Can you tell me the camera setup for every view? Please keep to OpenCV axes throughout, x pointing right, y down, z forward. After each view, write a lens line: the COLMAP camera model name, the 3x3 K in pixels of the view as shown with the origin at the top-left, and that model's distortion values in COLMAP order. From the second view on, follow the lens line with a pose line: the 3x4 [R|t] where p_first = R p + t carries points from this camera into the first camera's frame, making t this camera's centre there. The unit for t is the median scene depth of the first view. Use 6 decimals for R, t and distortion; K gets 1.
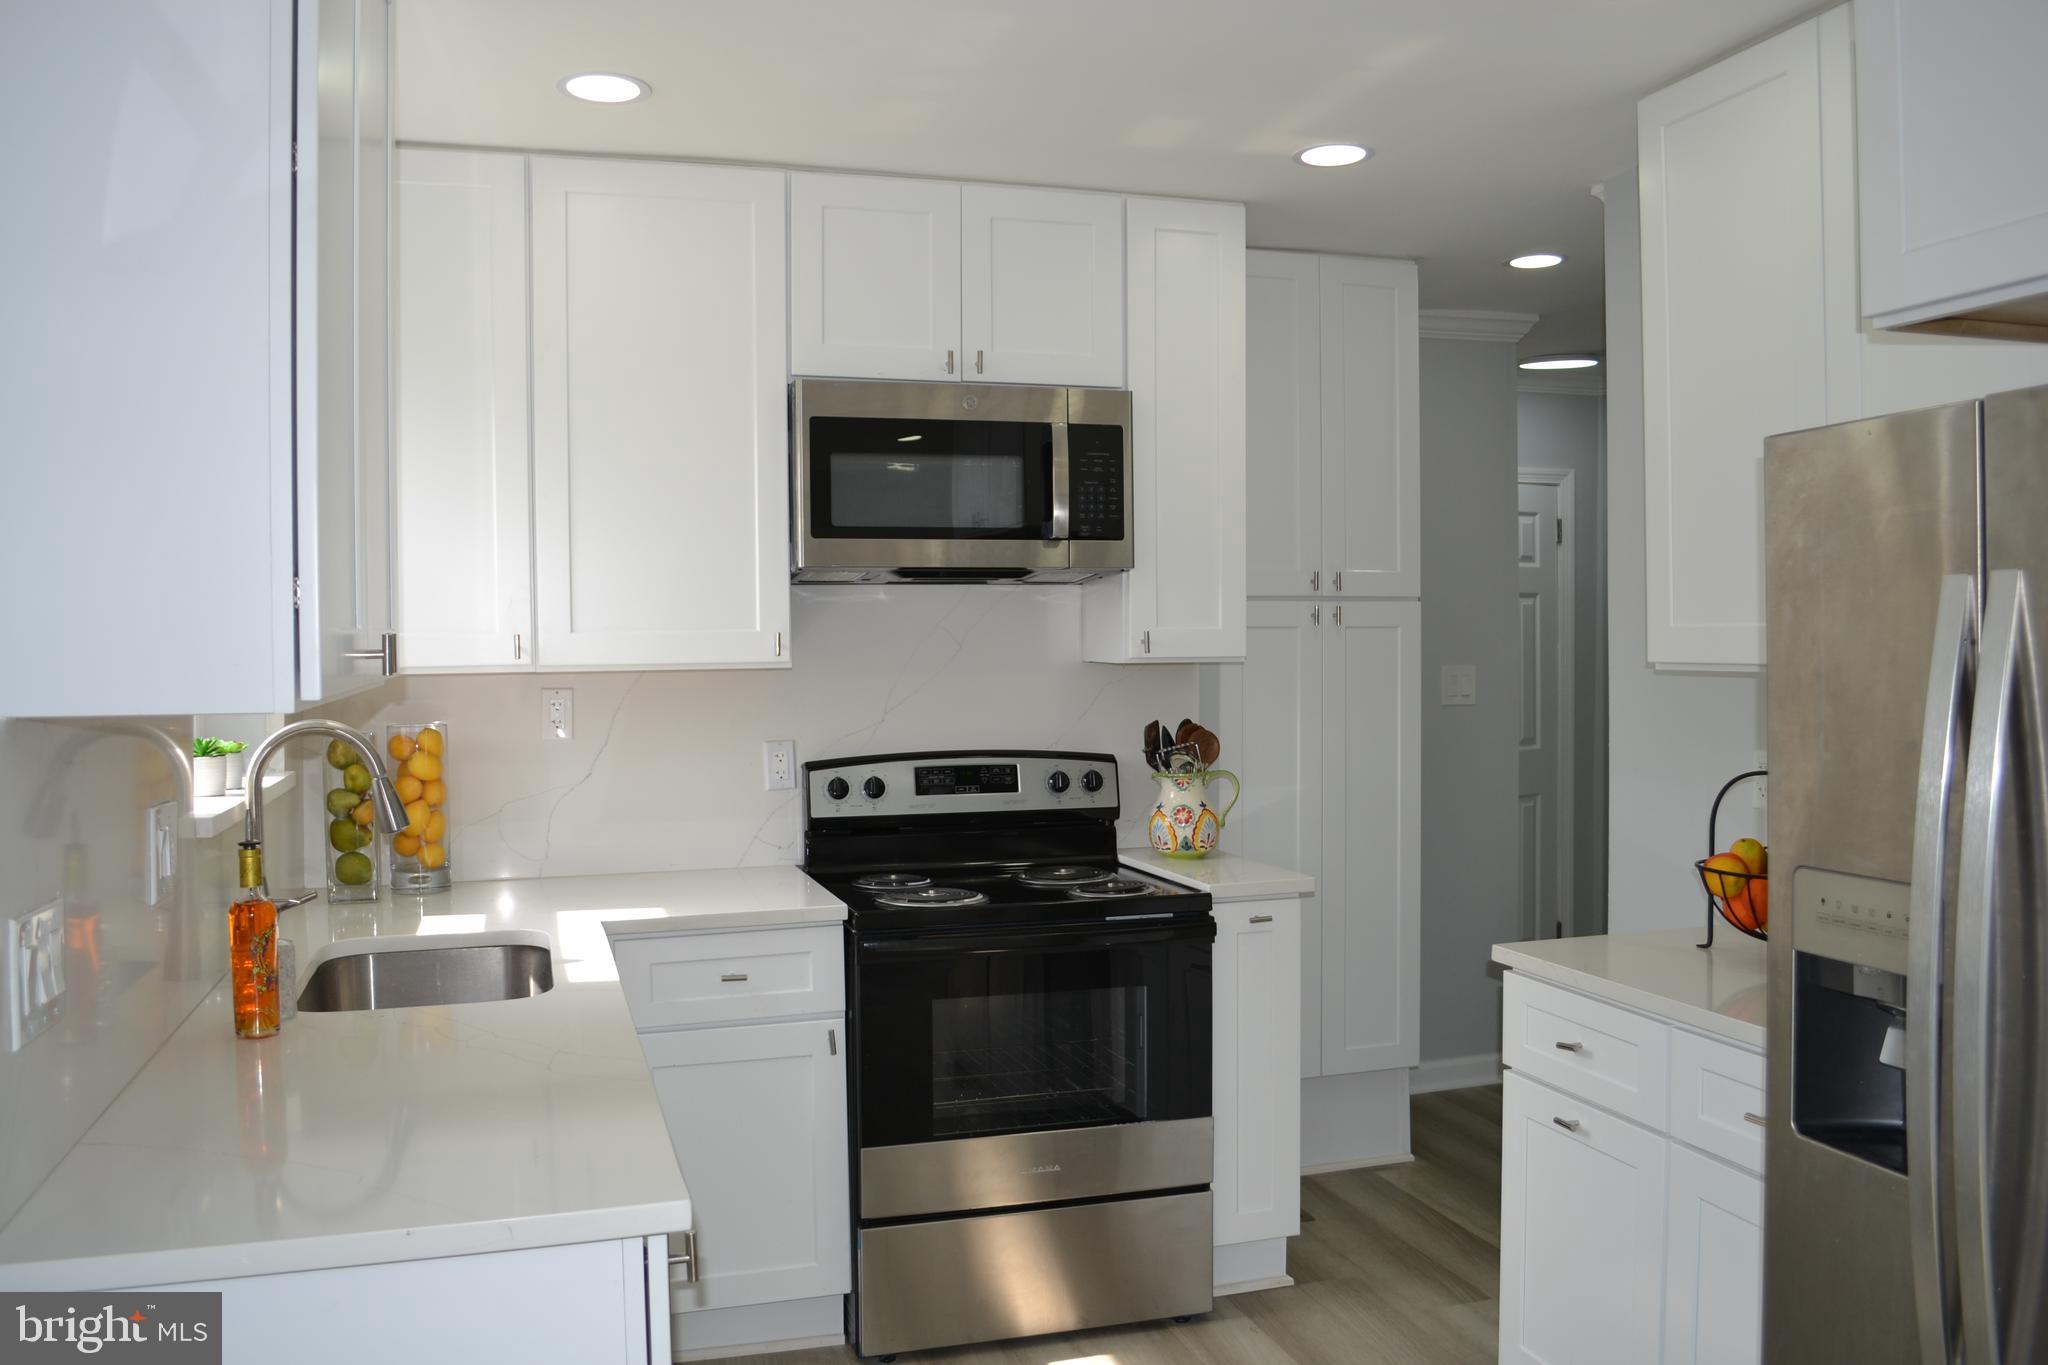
lens RADIAL K [[1635.0, 0, 1011.4], [0, 1635.0, 686.6], [0, 0, 1]] dist [-0.081029, 0.008120]
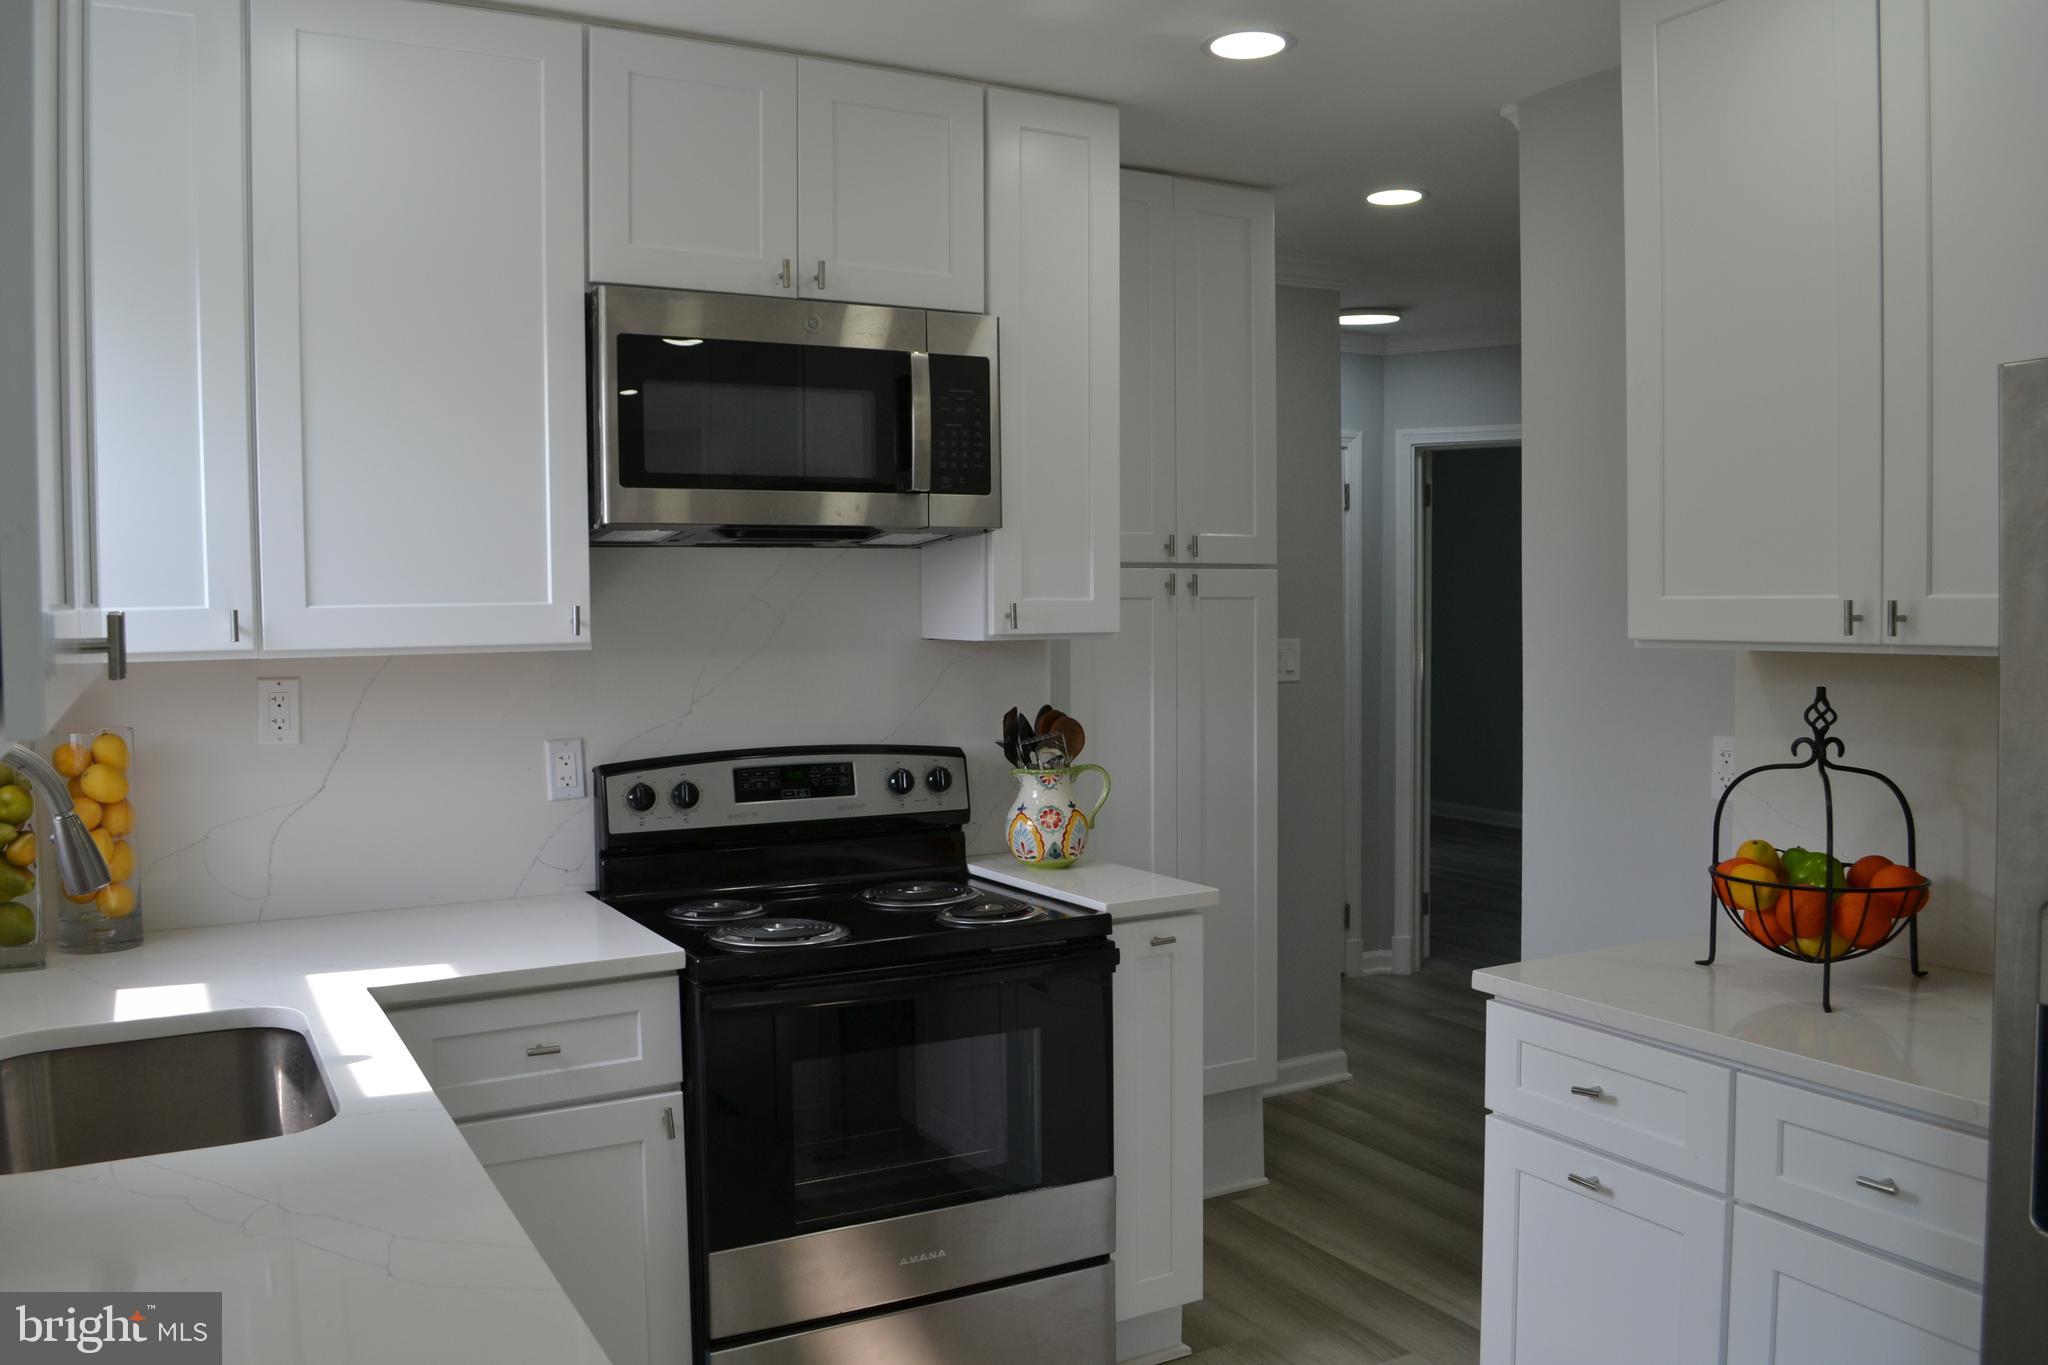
lens RADIAL K [[1635.0, 0, 1011.4], [0, 1635.0, 686.6], [0, 0, 1]] dist [-0.081029, 0.008120]
pose [[0.978783, -0.011029, 0.204600, -0.091447], [0.007078, 0.999774, 0.020034, -0.007630], [-0.204775, -0.018161, 0.978641, 0.170001]]
